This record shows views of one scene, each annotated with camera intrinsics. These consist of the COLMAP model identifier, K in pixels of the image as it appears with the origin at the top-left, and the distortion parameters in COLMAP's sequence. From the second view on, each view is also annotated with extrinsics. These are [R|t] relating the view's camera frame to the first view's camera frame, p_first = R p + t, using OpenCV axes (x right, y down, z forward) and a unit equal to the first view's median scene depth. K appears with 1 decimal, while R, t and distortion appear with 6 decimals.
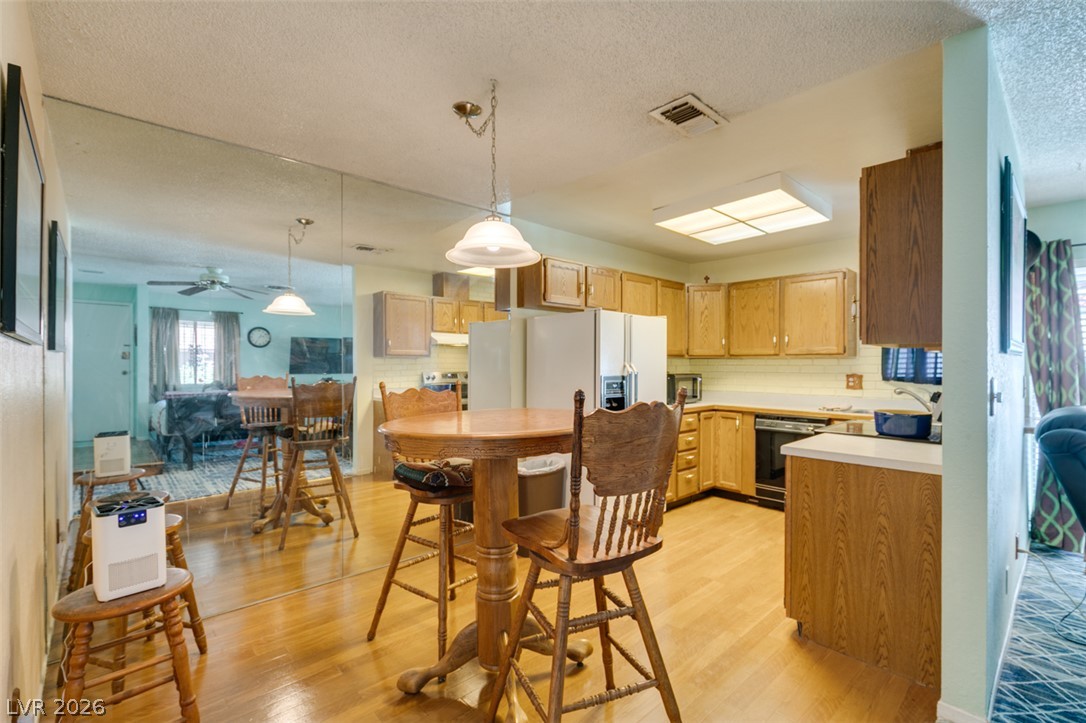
lens RADIAL K [[486.3, 0, 539.1], [0, 486.3, 364.4], [0, 0, 1]] dist [-0.000588, -0.000737]
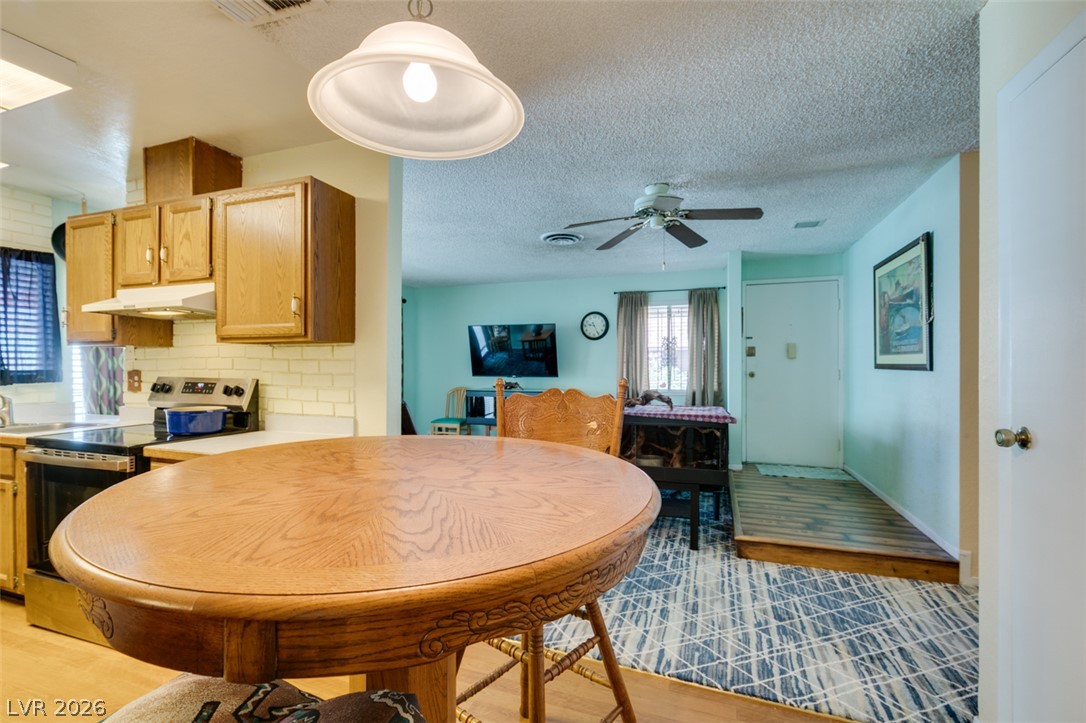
lens RADIAL K [[486.3, 0, 542.1], [0, 486.3, 365.3], [0, 0, 1]] dist [-0.000588, -0.000737]
pose [[-0.467603, -0.001831, 0.883936, -0.255280], [-0.000473, 0.999998, 0.001821, 0.005731], [-0.883938, 0.000433, -0.467603, 0.513198]]
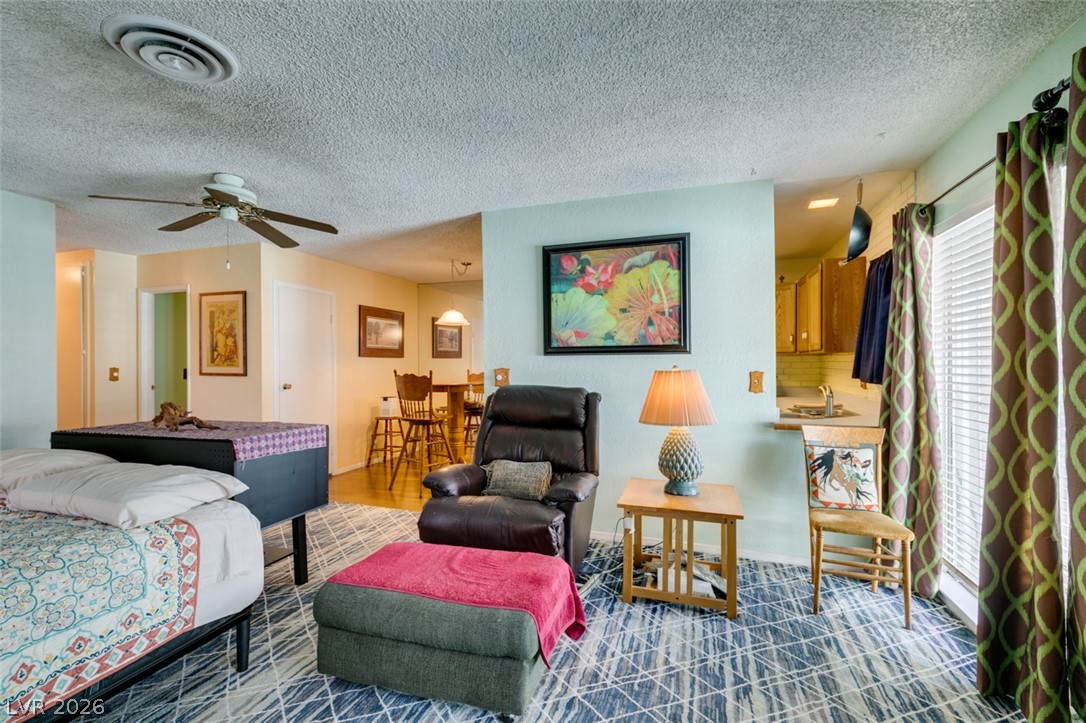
lens RADIAL K [[486.3, 0, 542.6], [0, 486.3, 365.6], [0, 0, 1]] dist [-0.000588, -0.000737]
pose [[0.479788, 0.004144, -0.877375, 1.171947], [0.004741, 0.999962, 0.007316, 0.000291], [0.877372, -0.007670, 0.479750, 0.060675]]
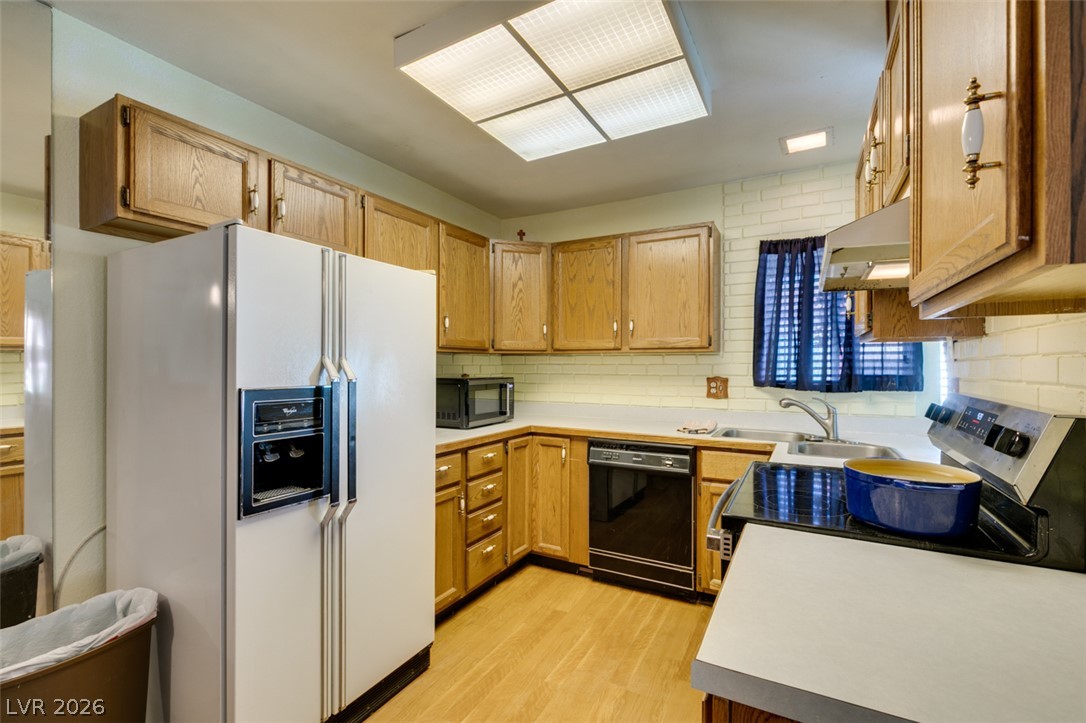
lens RADIAL K [[486.3, 0, 541.5], [0, 486.3, 364.7], [0, 0, 1]] dist [-0.000588, -0.000737]
pose [[0.946356, 0.000717, 0.323126, 0.181913], [-0.000668, 1.000000, -0.000261, 0.002544], [-0.323126, 0.000031, 0.946356, 0.421995]]
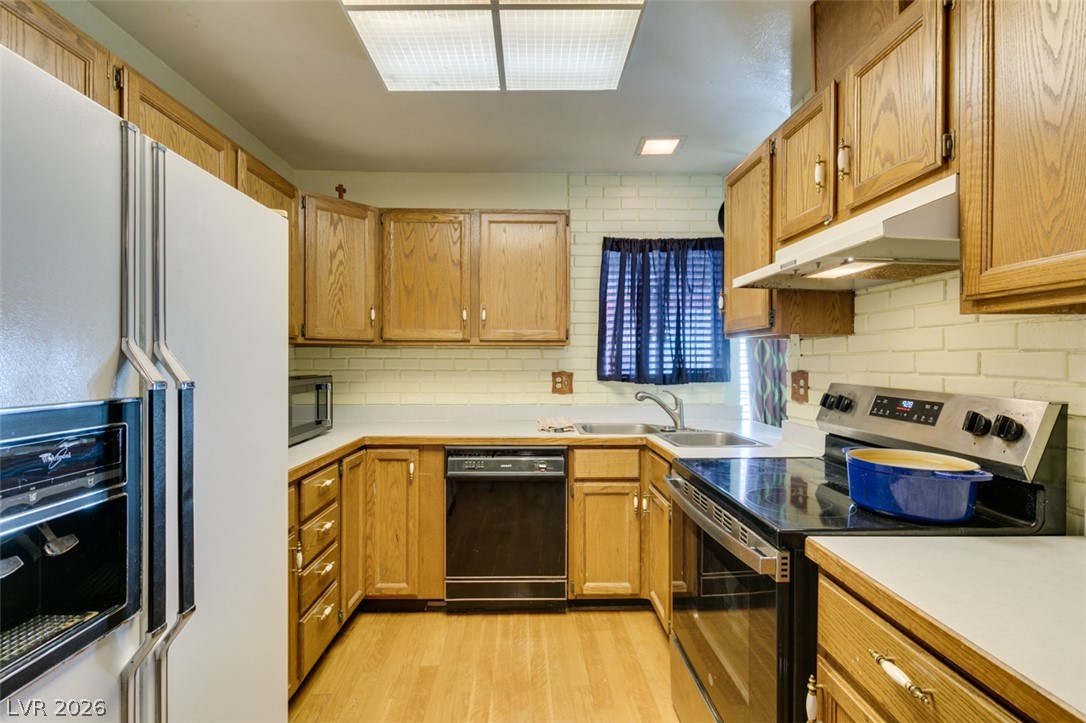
lens RADIAL K [[486.3, 0, 540.6], [0, 486.3, 362.4], [0, 0, 1]] dist [-0.000588, -0.000737]
pose [[0.655166, -0.002681, 0.755480, 0.109534], [-0.001813, 0.999985, 0.005120, 0.003511], [-0.755483, -0.004724, 0.655151, 0.583753]]
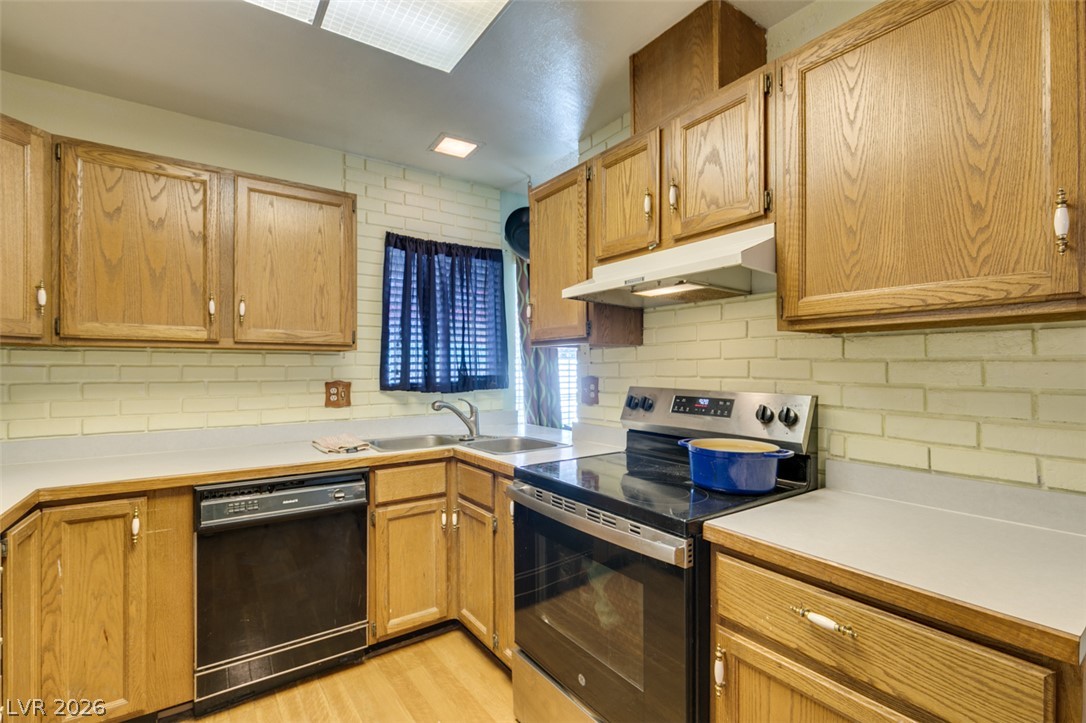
lens RADIAL K [[486.3, 0, 538.9], [0, 486.3, 367.3], [0, 0, 1]] dist [-0.000588, -0.000737]
pose [[0.125592, 0.002225, 0.992080, 0.095904], [0.001019, 0.999997, -0.002372, 0.004716], [-0.992082, 0.001309, 0.125589, 0.698612]]
